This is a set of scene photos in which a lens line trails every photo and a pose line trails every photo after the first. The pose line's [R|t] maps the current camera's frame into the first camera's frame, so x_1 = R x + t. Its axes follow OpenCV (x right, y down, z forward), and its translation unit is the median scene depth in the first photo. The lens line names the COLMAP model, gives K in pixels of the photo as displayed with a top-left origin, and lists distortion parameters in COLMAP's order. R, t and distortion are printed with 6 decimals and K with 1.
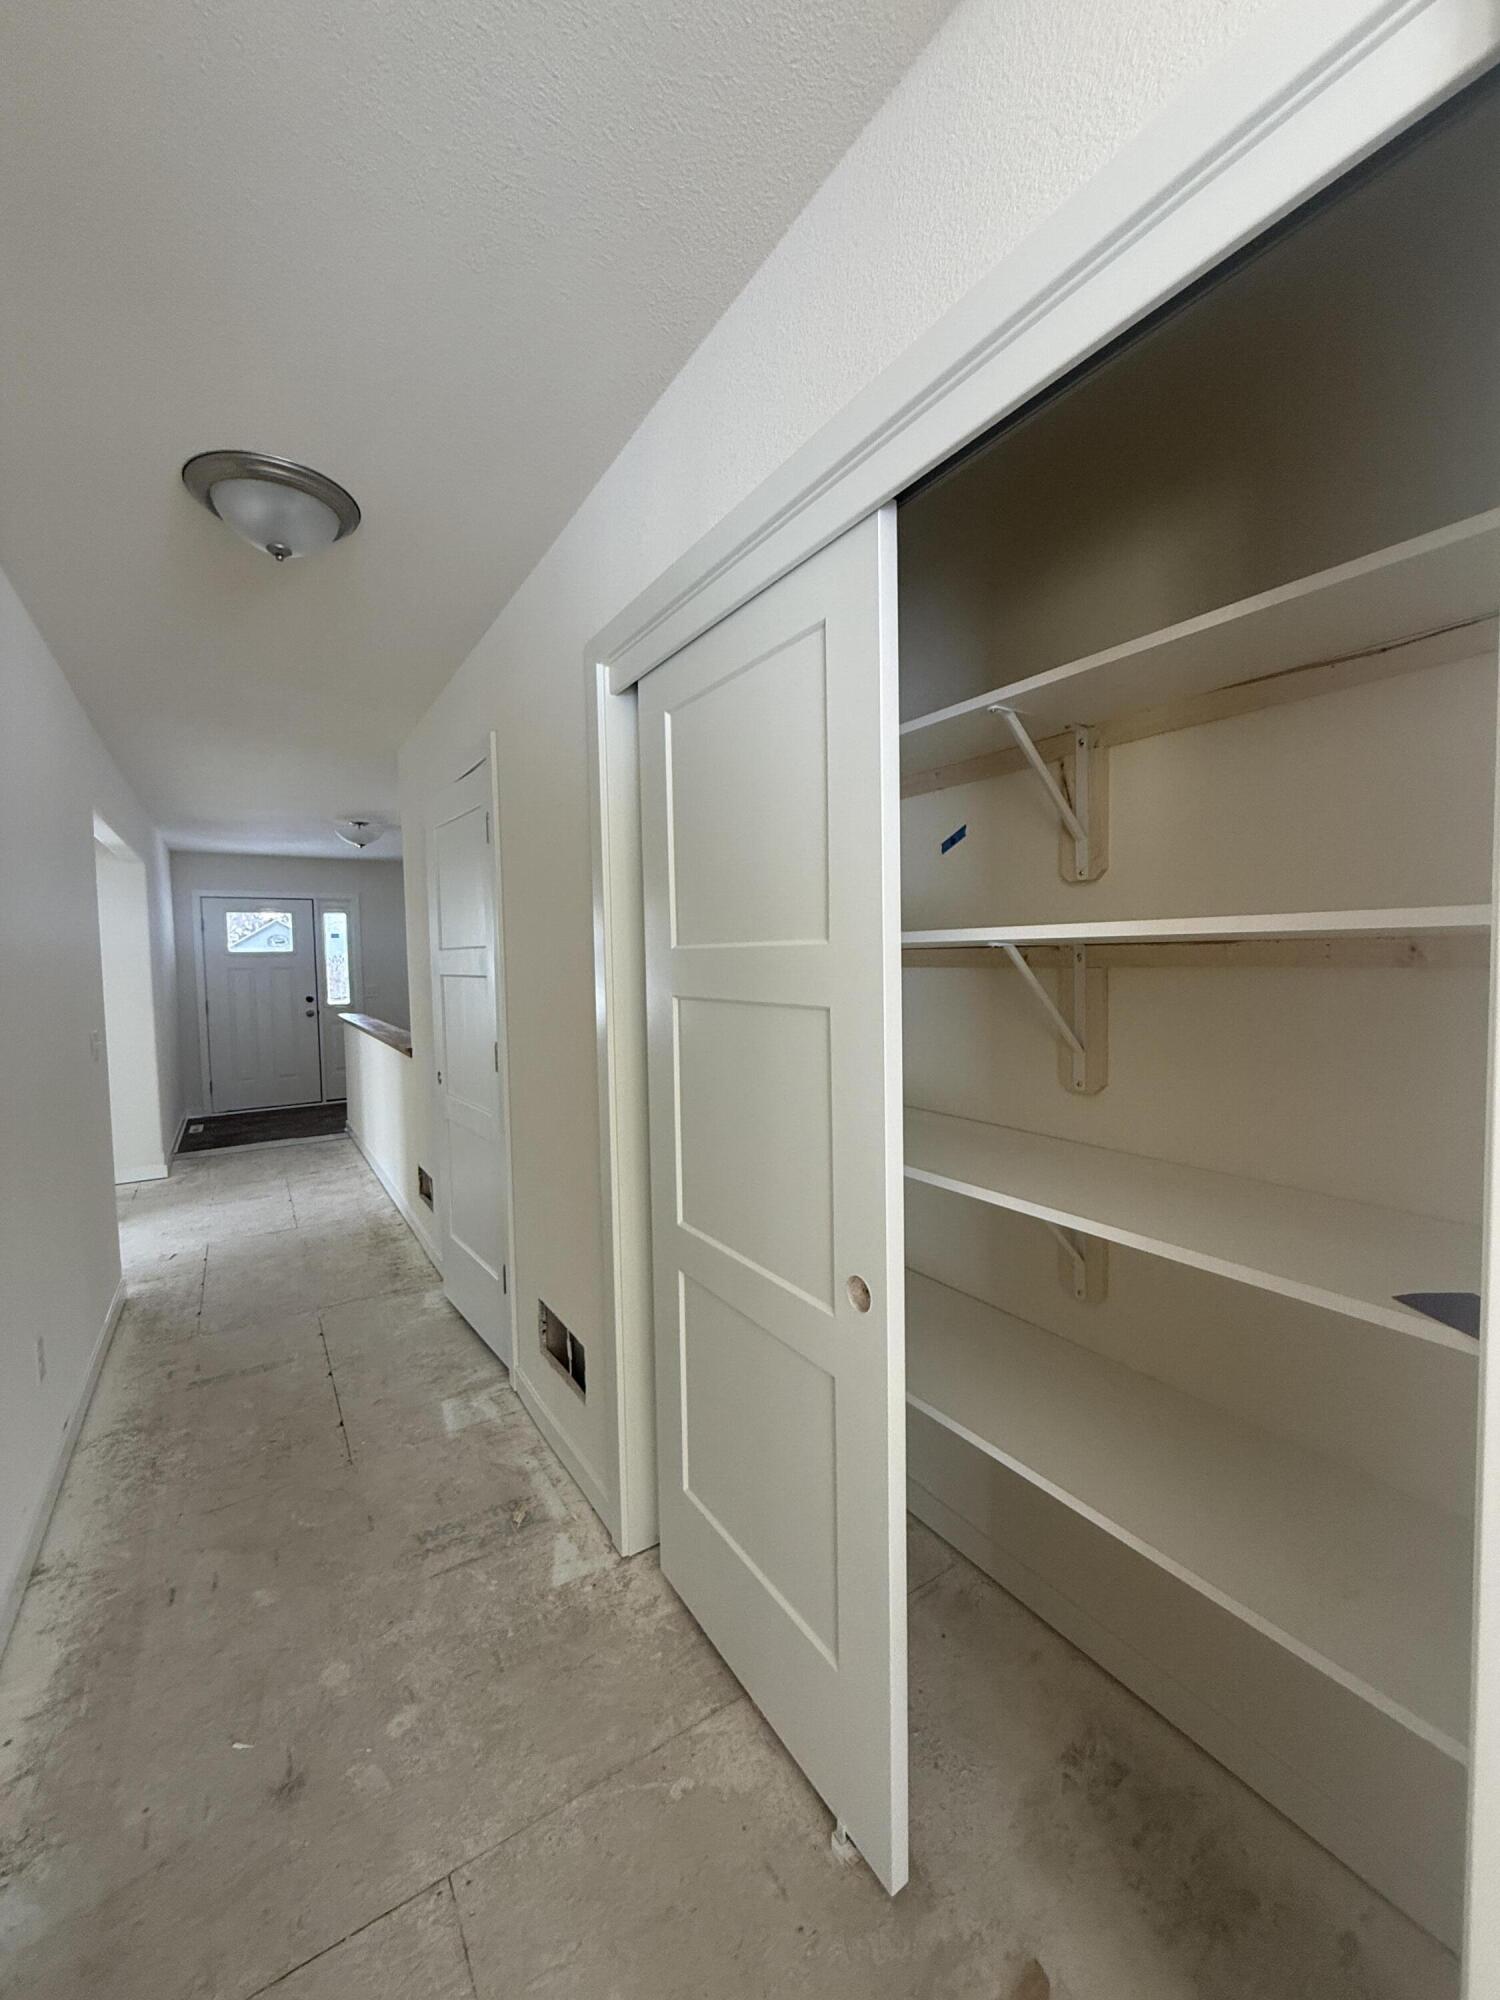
lens RADIAL K [[792.0, 0, 750.0], [0, 792.0, 1000.0], [0, 0, 1]] dist [0.001668, -0.000037]
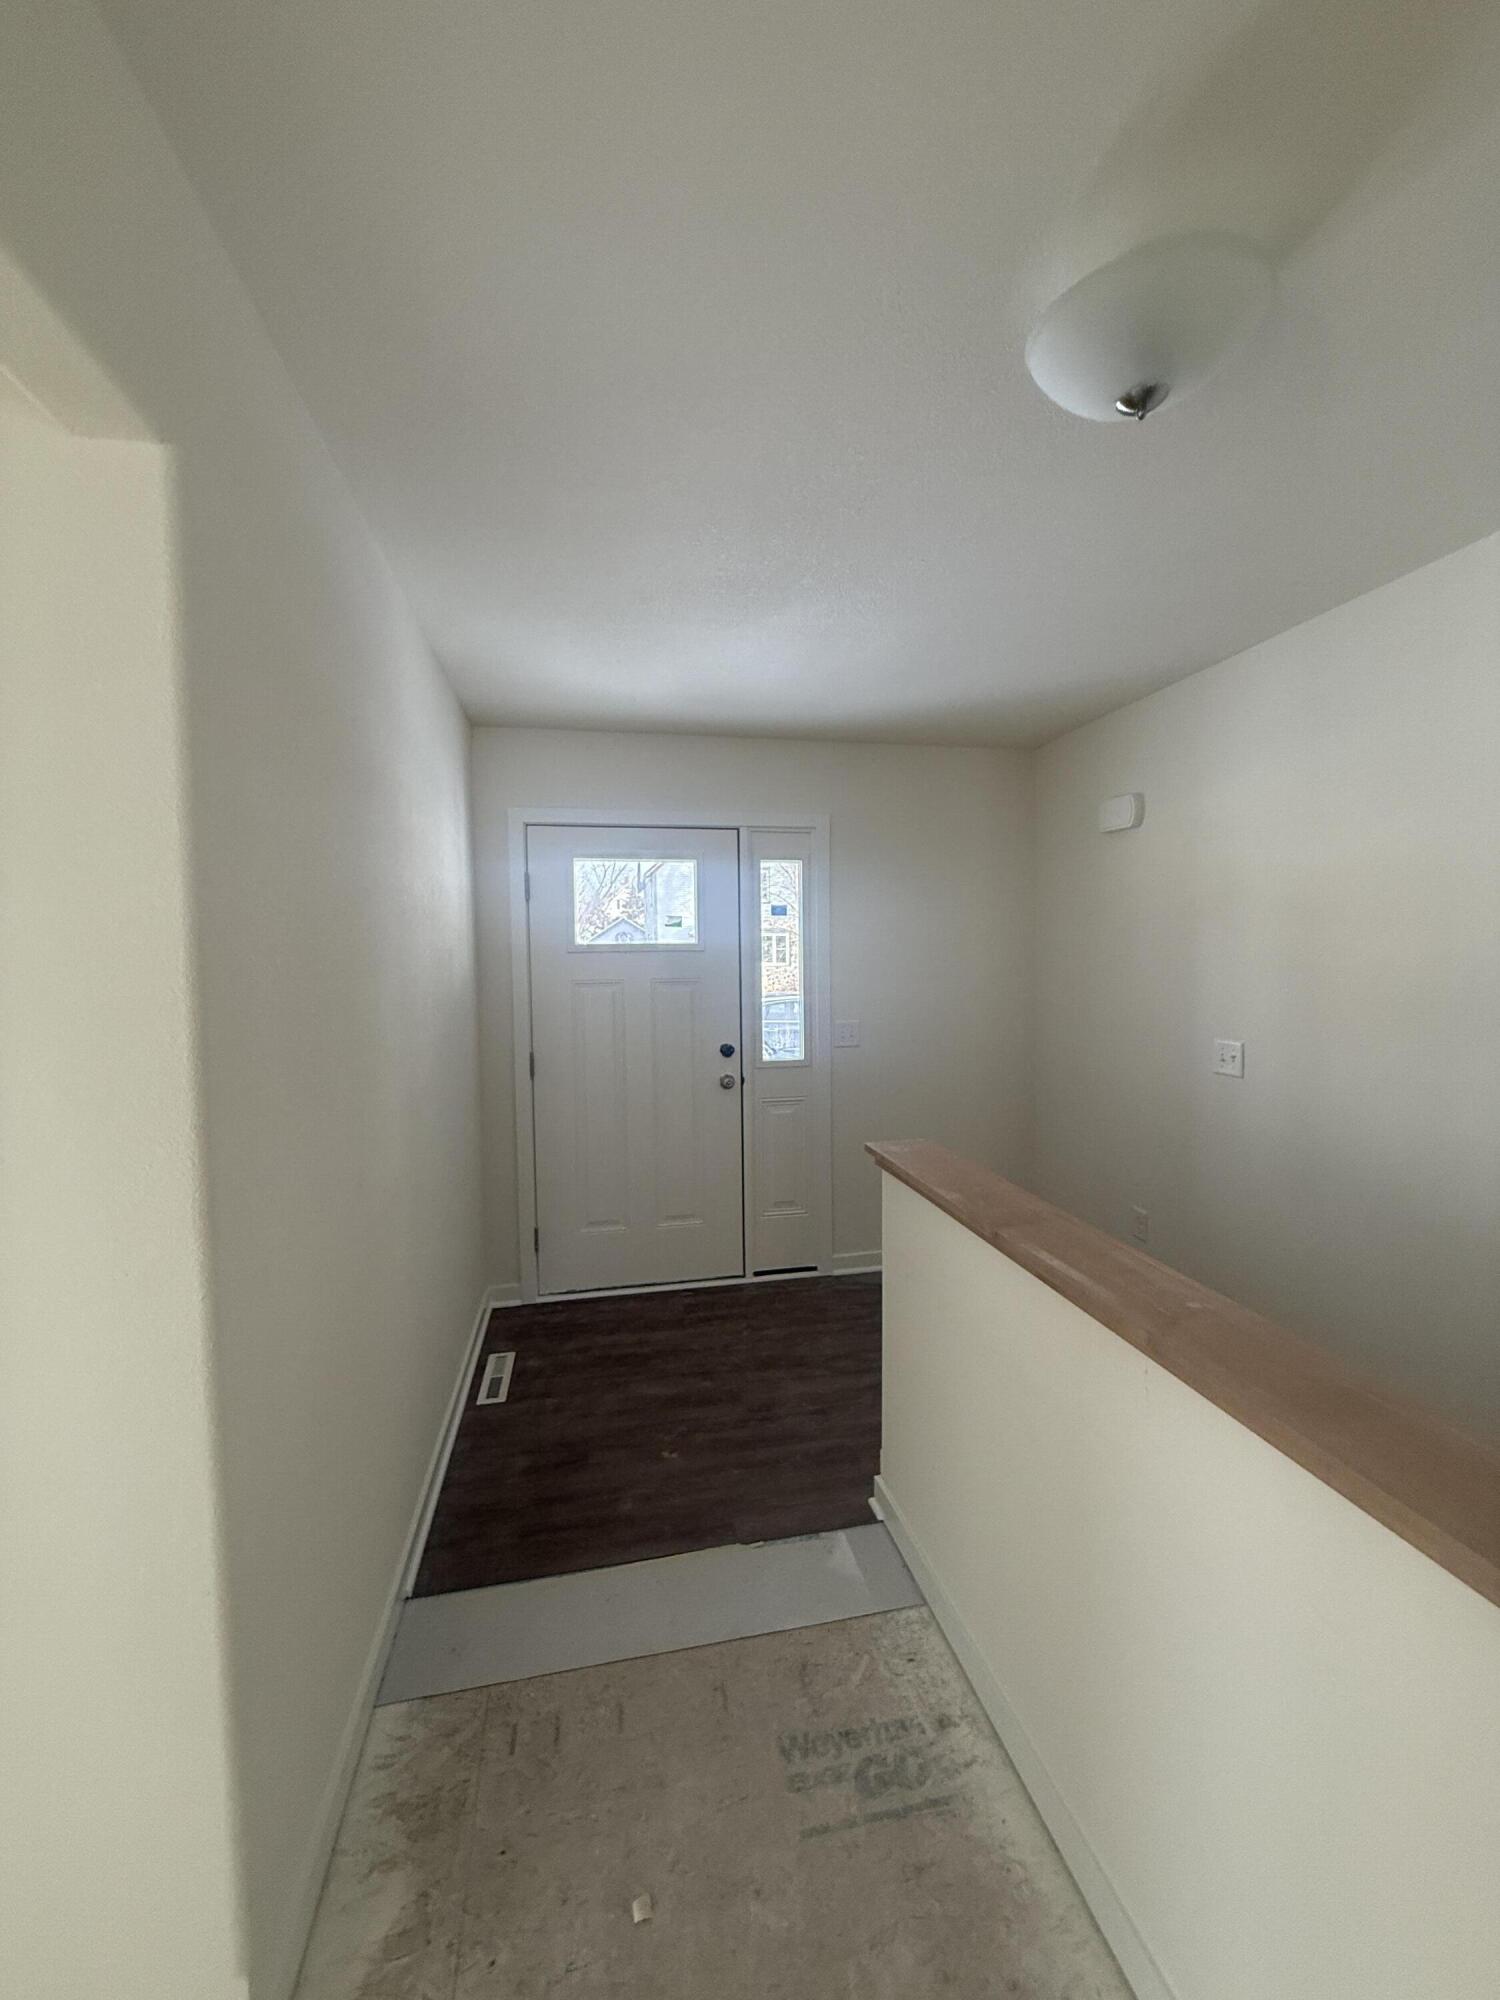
lens RADIAL K [[792.0, 0, 750.0], [0, 792.0, 1000.0], [0, 0, 1]] dist [0.001668, -0.000037]
pose [[0.932425, 0.023348, -0.360609, -0.380995], [-0.023609, 0.999714, 0.003682, -0.031804], [0.360592, 0.005080, 0.932710, 0.583141]]
